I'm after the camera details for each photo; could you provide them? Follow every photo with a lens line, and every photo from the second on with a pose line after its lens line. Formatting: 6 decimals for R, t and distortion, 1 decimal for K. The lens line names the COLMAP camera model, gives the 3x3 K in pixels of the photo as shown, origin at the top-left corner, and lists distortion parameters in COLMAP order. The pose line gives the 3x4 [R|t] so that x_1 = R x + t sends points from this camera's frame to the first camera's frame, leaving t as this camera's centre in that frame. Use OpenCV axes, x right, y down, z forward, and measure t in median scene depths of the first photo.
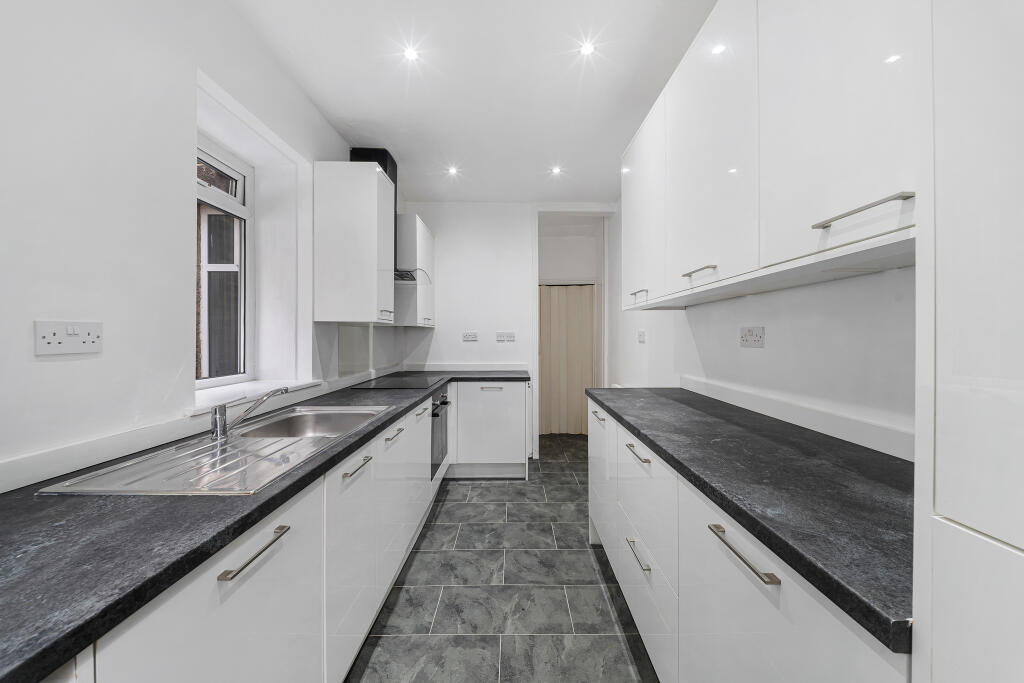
lens RADIAL K [[361.2, 0, 515.6], [0, 361.2, 336.8], [0, 0, 1]] dist [0.000075, -0.000015]
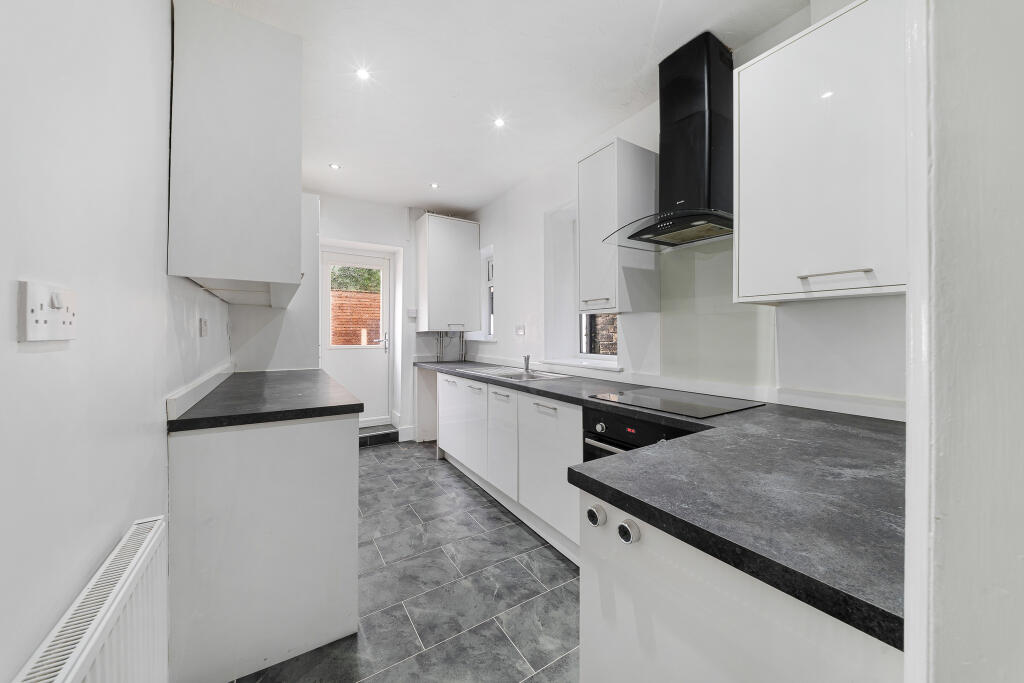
lens RADIAL K [[361.2, 0, 516.4], [0, 361.2, 334.1], [0, 0, 1]] dist [0.000075, -0.000015]
pose [[-0.837814, 0.000677, -0.545955, 0.339569], [-0.002772, 0.999981, 0.005494, 0.005830], [0.545949, 0.006116, -0.837796, 1.816320]]
